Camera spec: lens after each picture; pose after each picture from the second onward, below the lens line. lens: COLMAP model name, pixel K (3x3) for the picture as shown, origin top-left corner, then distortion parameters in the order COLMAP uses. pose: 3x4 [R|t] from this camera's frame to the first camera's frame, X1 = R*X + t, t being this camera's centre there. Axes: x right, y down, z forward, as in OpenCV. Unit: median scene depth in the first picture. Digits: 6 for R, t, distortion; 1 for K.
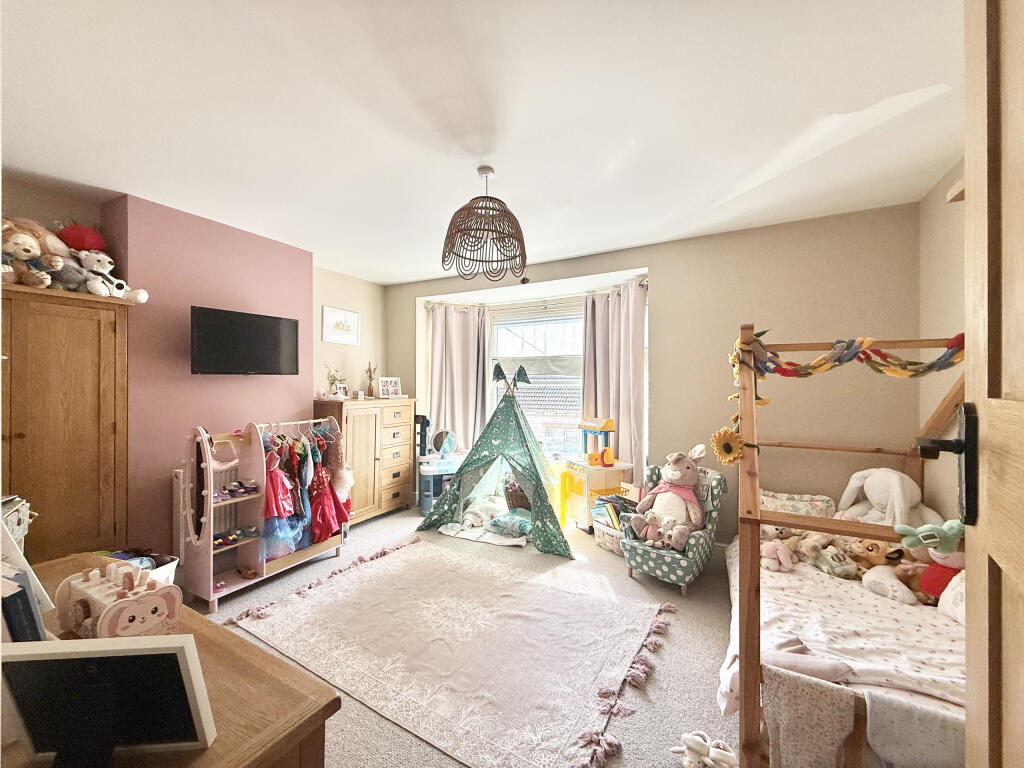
lens RADIAL K [[404.9, 0, 512.0], [0, 404.9, 384.0], [0, 0, 1]] dist [-0.010568, 0.000051]
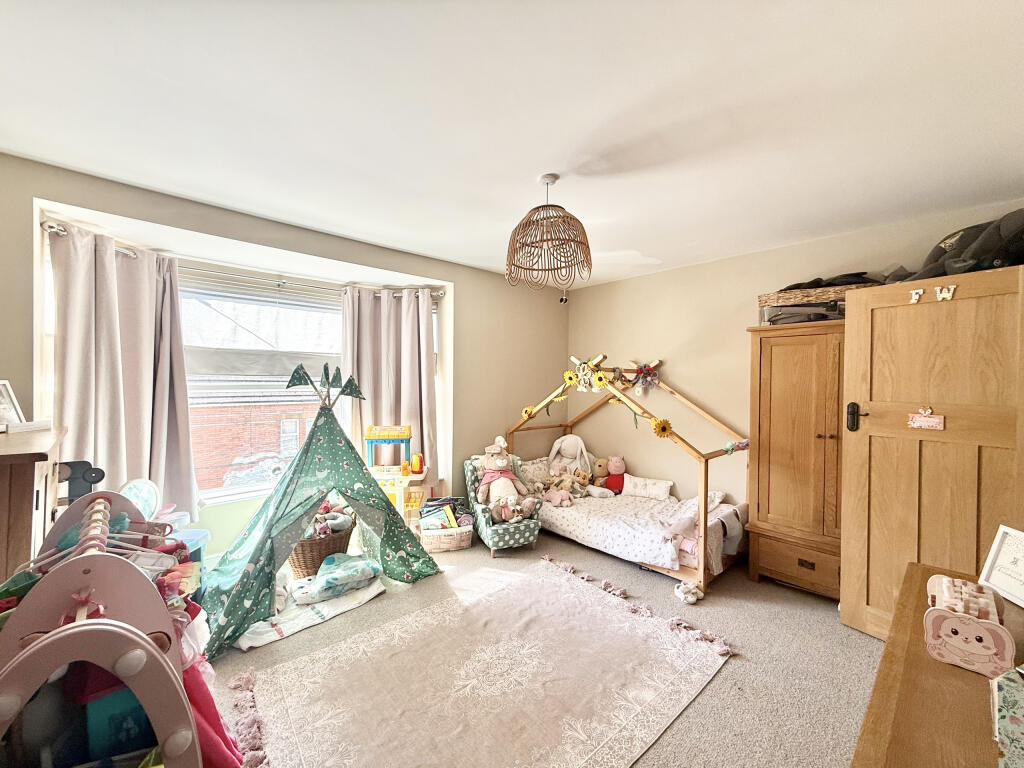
lens RADIAL K [[404.9, 0, 512.0], [0, 404.9, 384.0], [0, 0, 1]] dist [-0.010568, 0.000051]
pose [[0.320032, -0.009531, 0.947359, -0.774416], [-0.008167, 0.999884, 0.012818, -0.034385], [-0.947372, -0.011839, 0.319917, 0.586434]]
